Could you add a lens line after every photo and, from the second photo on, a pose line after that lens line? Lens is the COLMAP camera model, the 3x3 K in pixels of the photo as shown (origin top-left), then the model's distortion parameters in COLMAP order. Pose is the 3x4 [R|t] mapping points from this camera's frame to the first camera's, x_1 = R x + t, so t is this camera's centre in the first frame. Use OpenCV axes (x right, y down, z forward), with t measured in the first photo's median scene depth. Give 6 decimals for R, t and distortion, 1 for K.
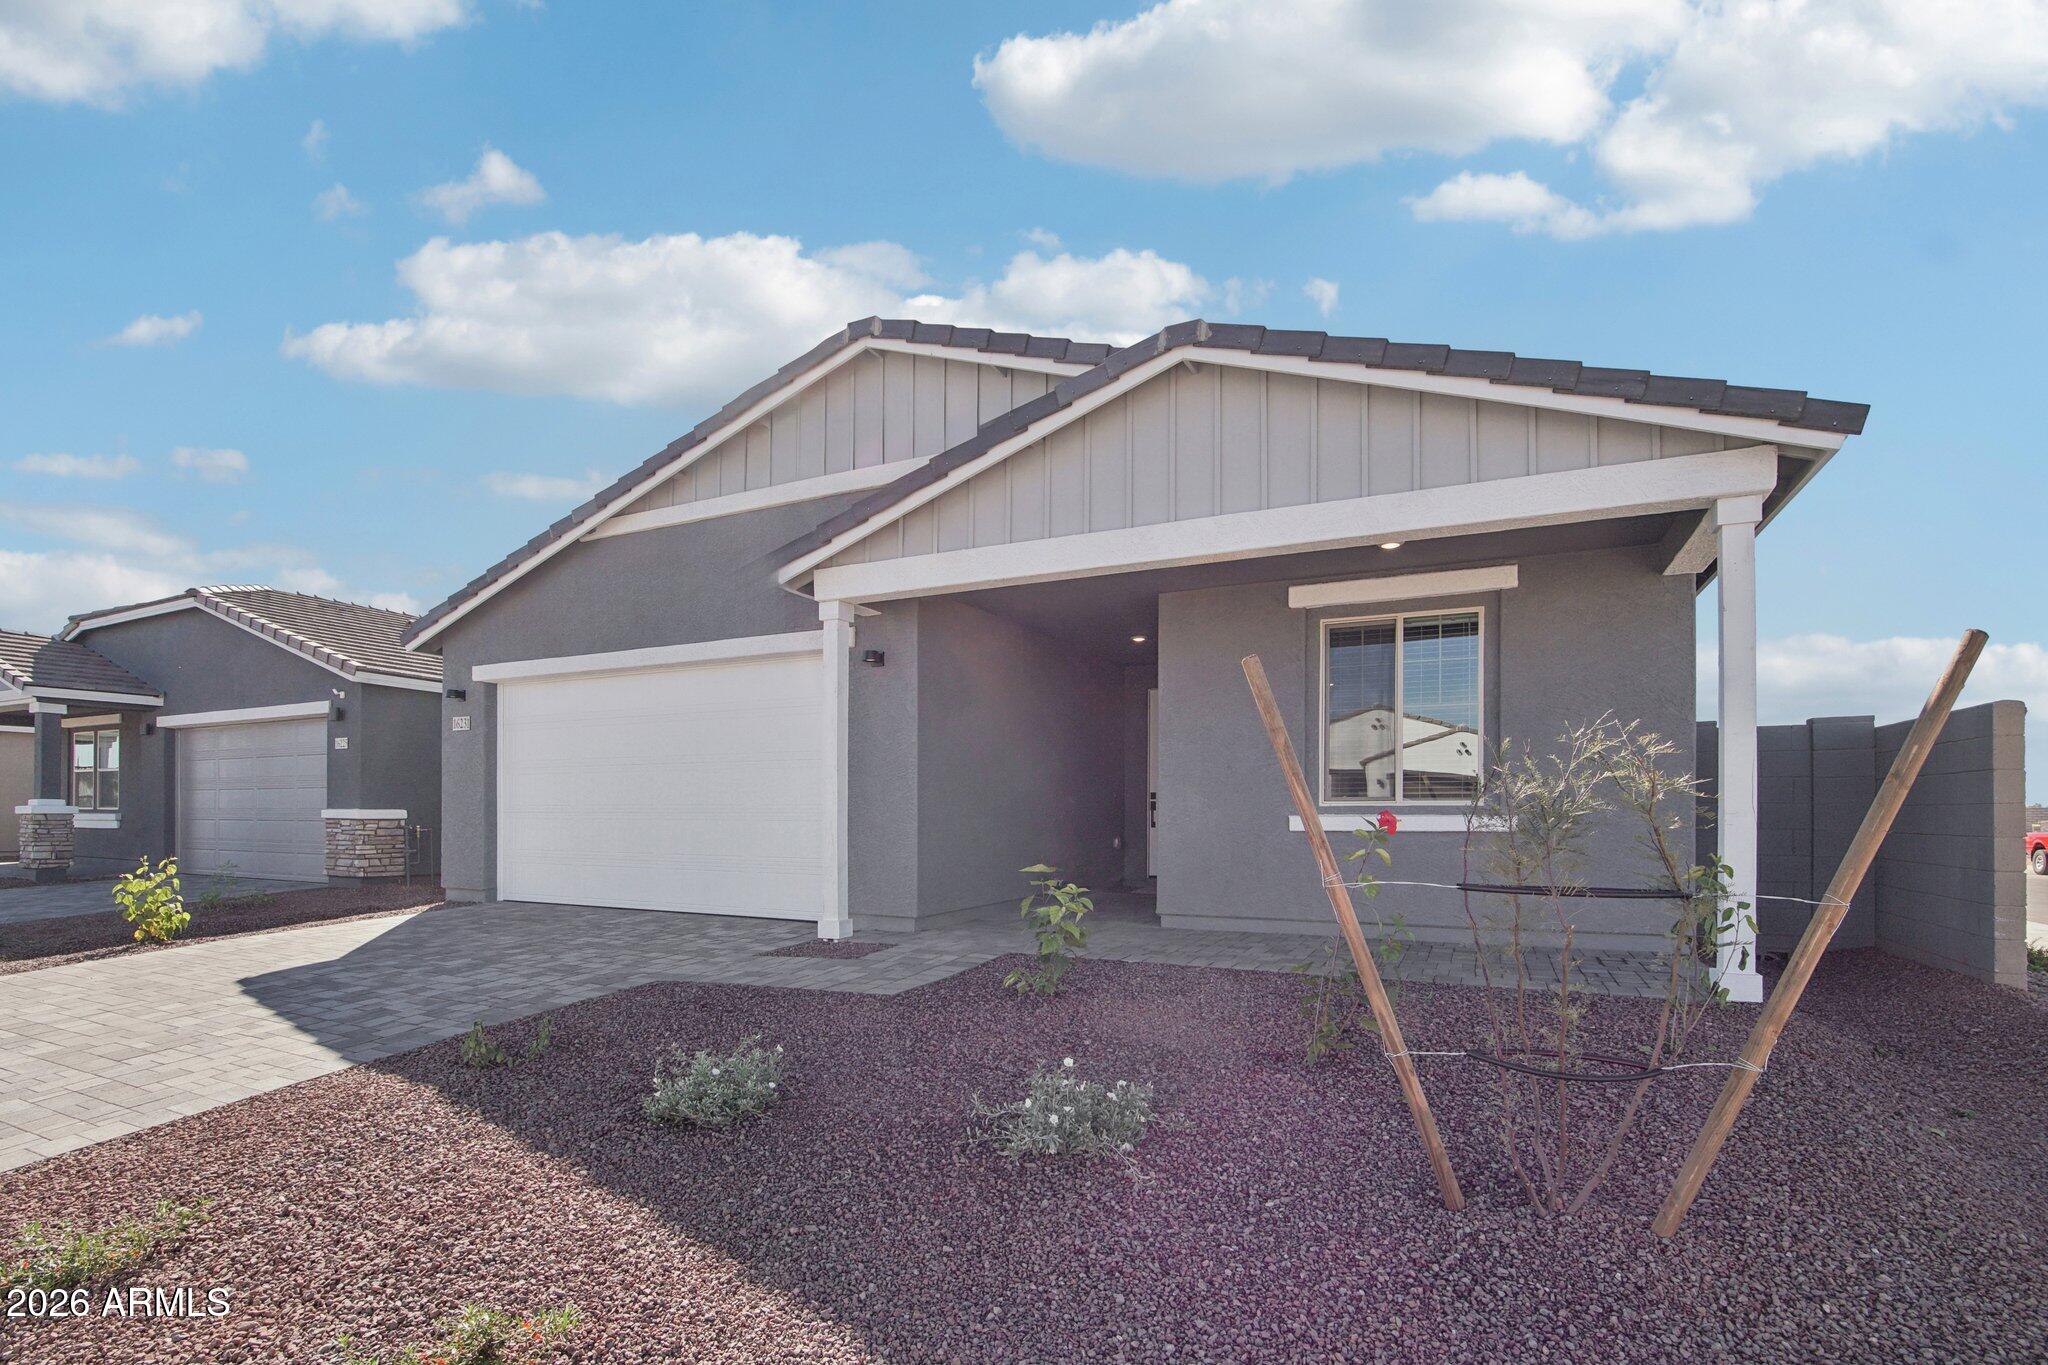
lens RADIAL K [[952.4, 0, 1020.4], [0, 952.4, 805.4], [0, 0, 1]] dist [-0.019169, -0.000027]
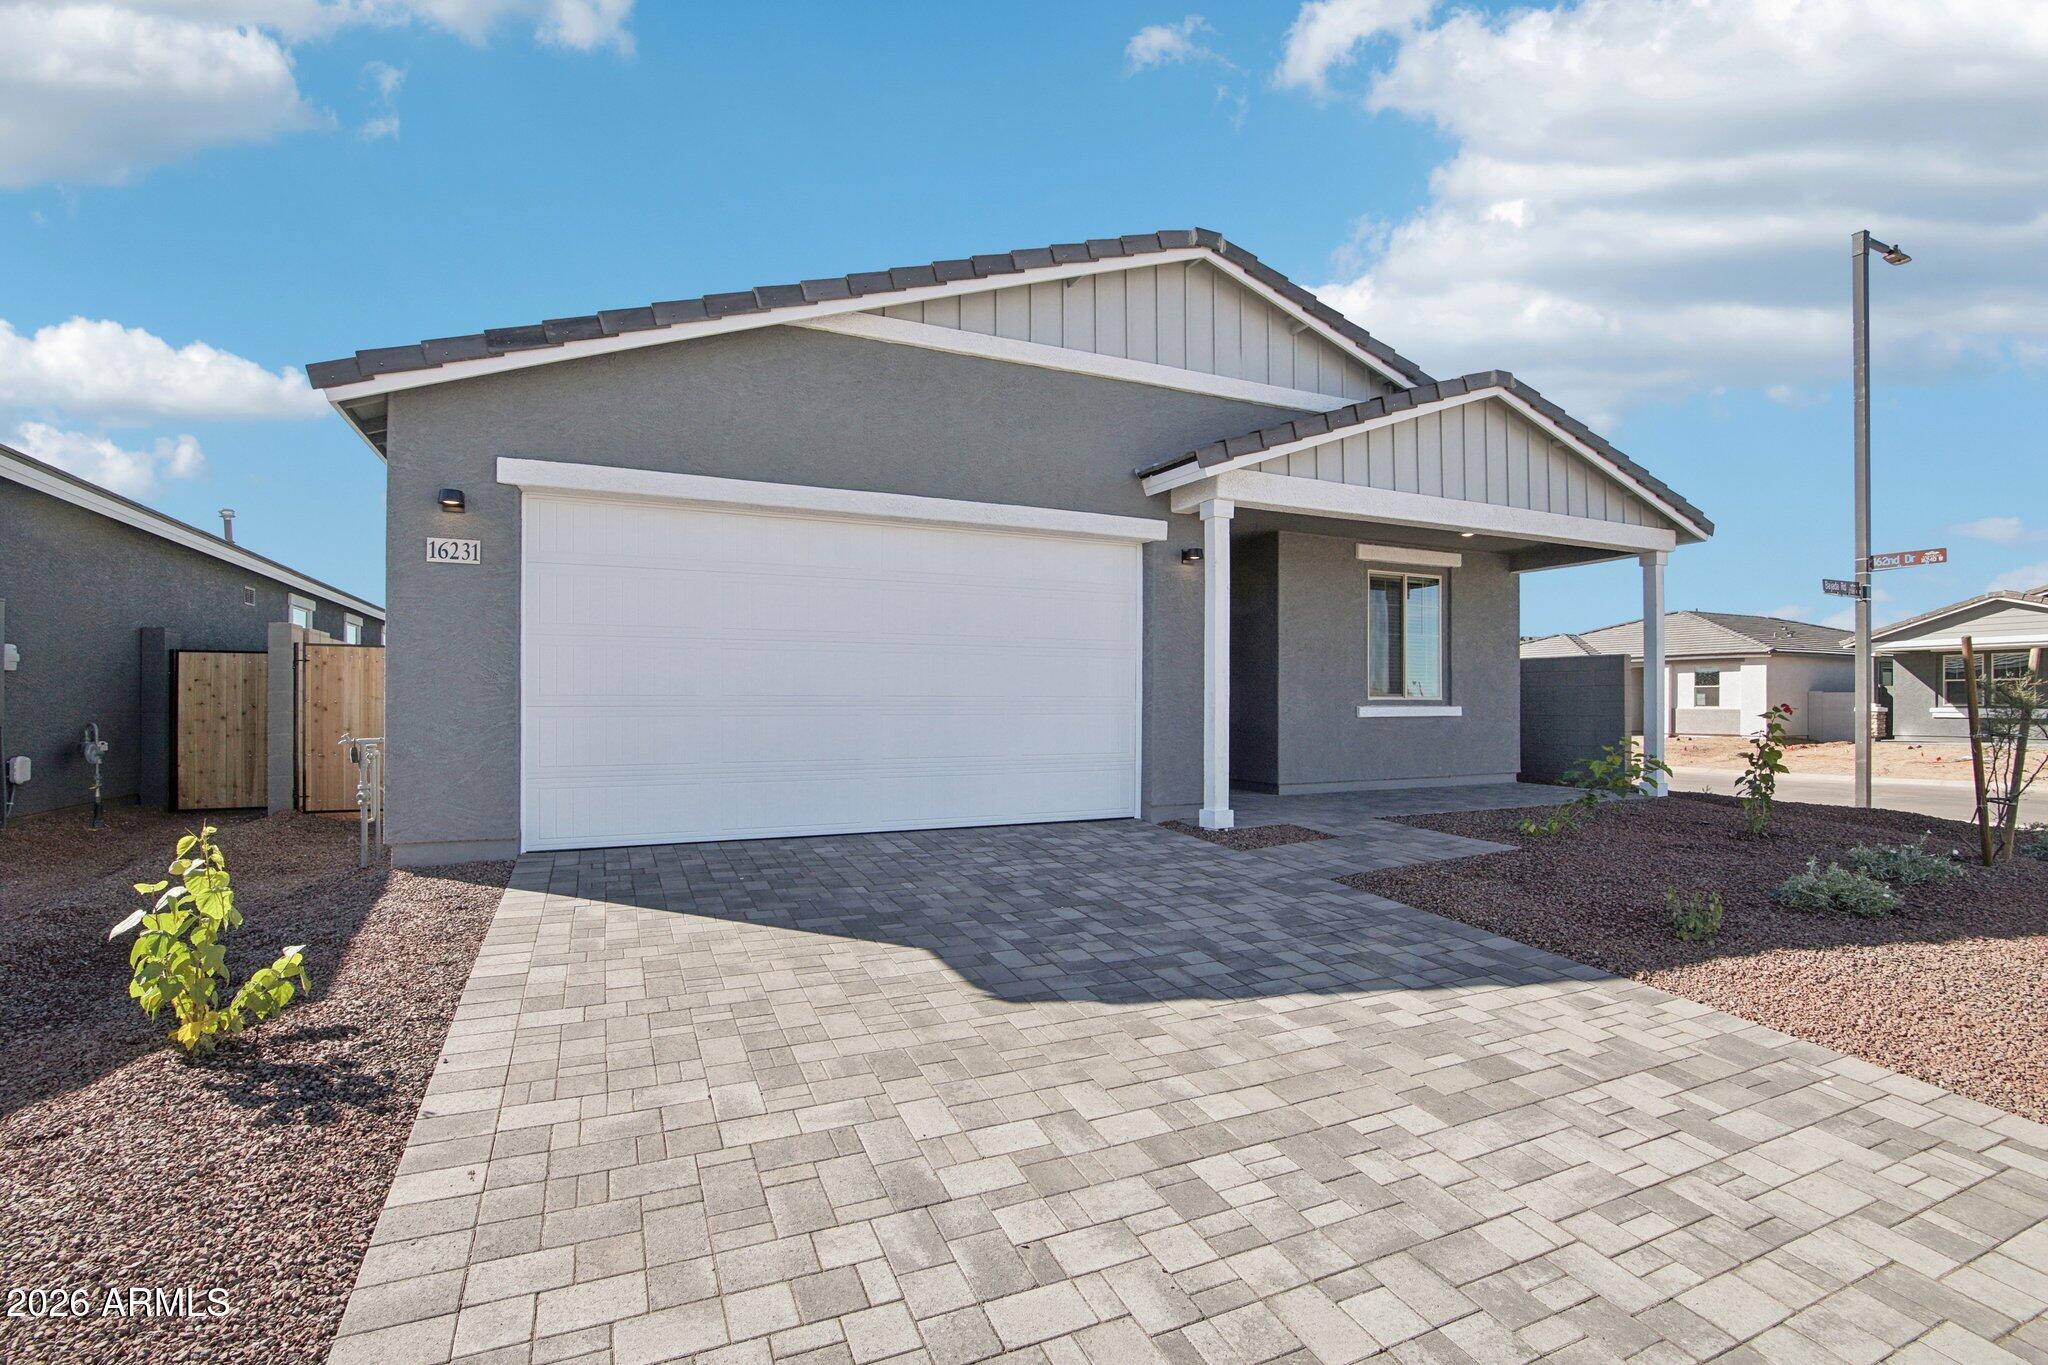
lens RADIAL K [[912.3, 0, 993.9], [0, 912.3, 685.8], [0, 0, 1]] dist [-0.017967, -0.000102]
pose [[0.635300, 0.010974, 0.772187, -1.203871], [-0.005646, 0.999938, -0.009565, -0.002775], [-0.772244, 0.001717, 0.635323, 0.611172]]
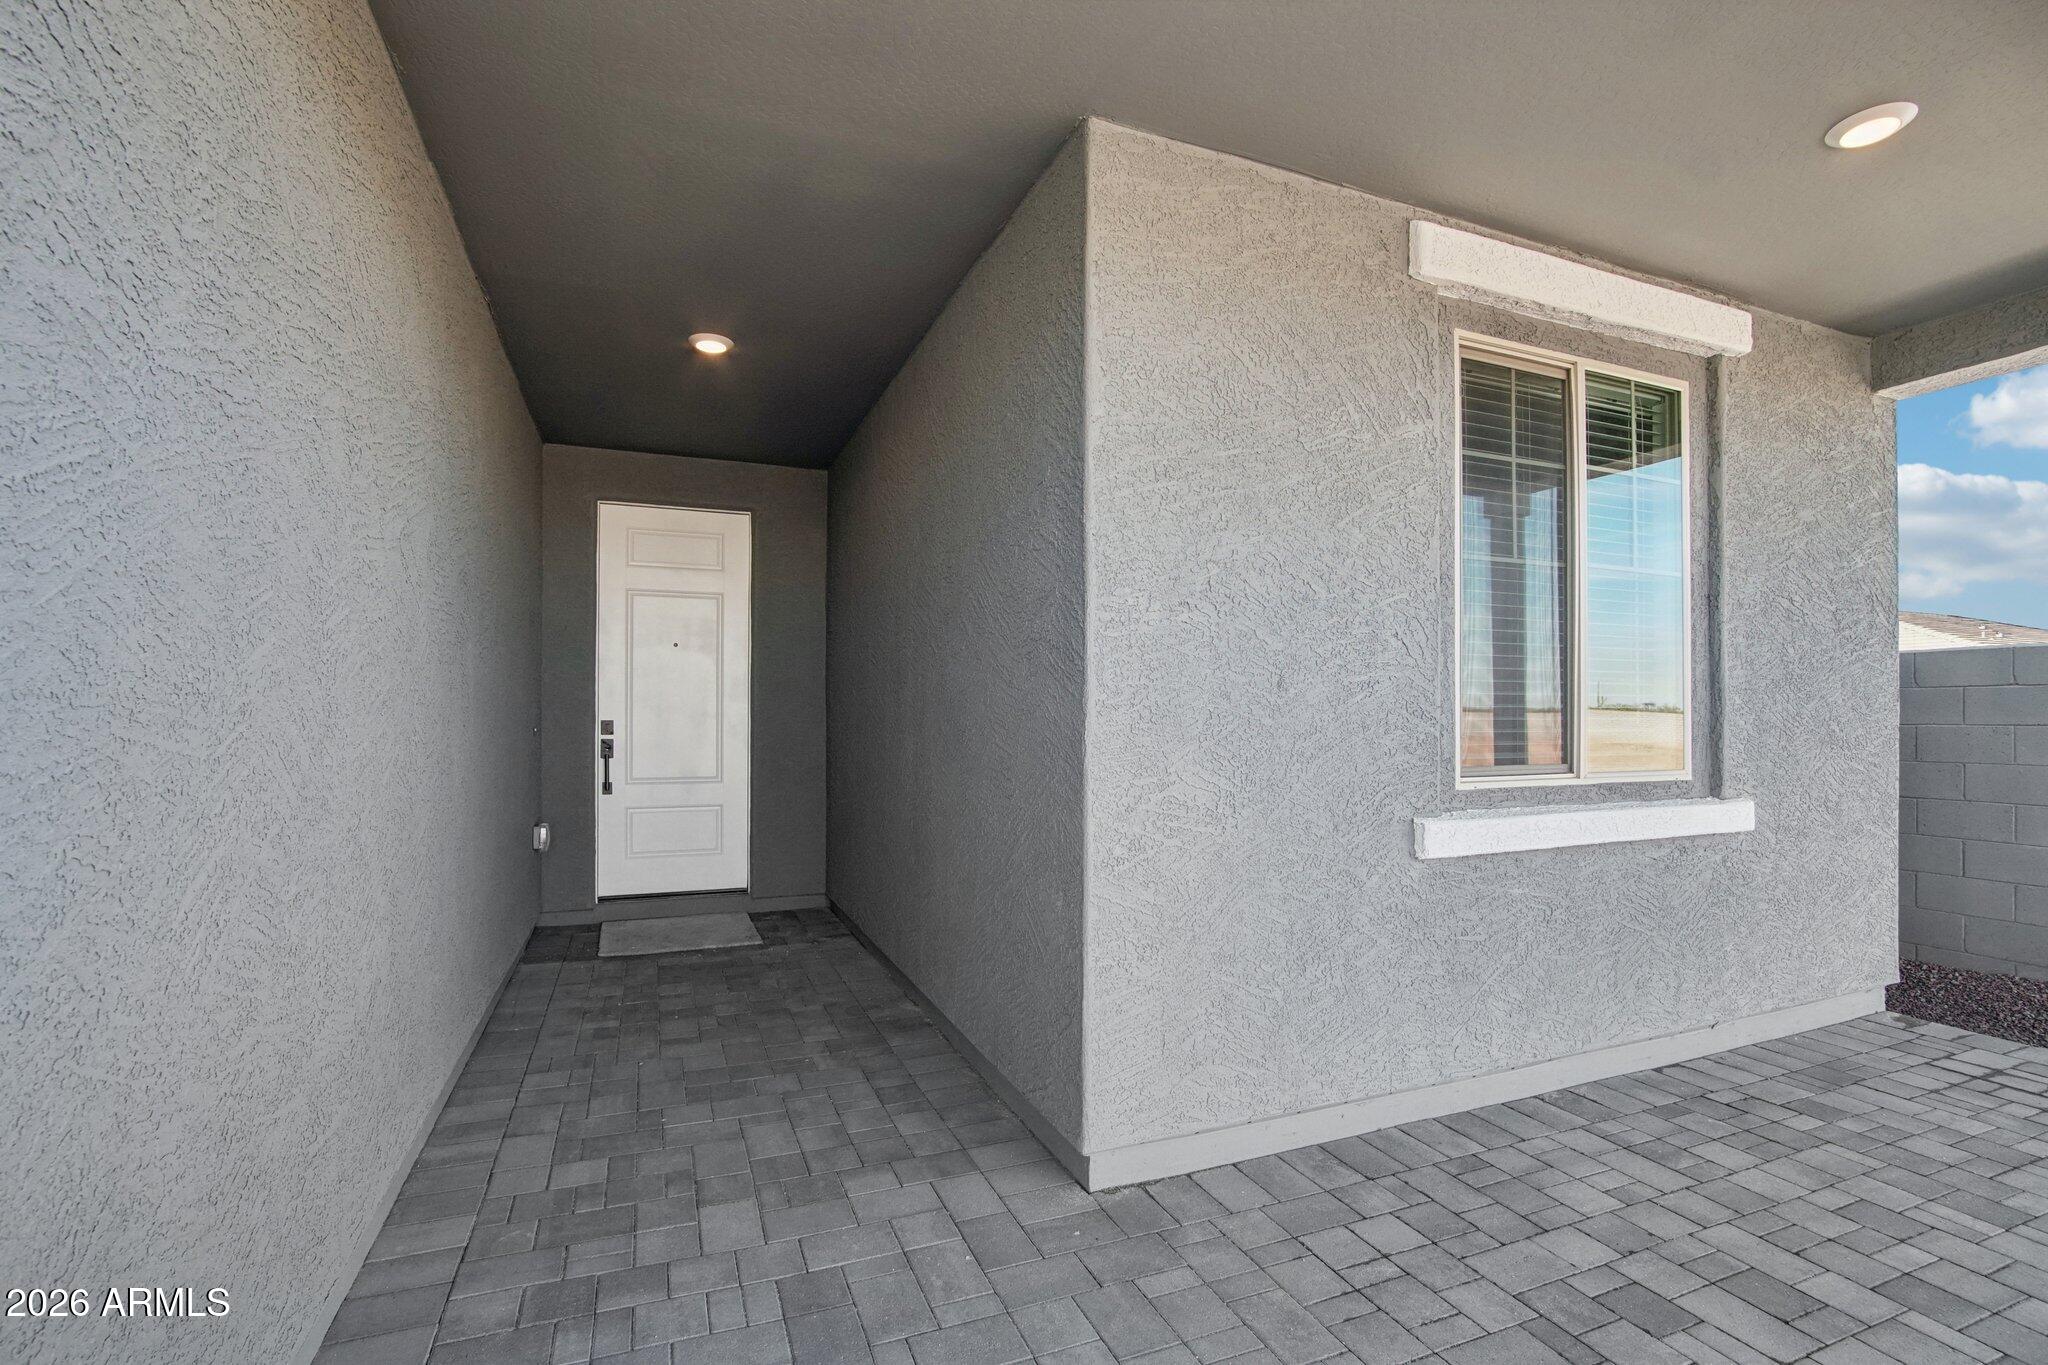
lens RADIAL K [[901.6, 0, 1019.3], [0, 901.6, 706.8], [0, 0, 1]] dist [-0.019180, -0.000145]
pose [[0.661707, 0.004796, 0.749748, -0.102601], [-0.003913, 0.999988, -0.002943, -0.034283], [-0.749753, -0.000986, 0.661717, 0.962599]]
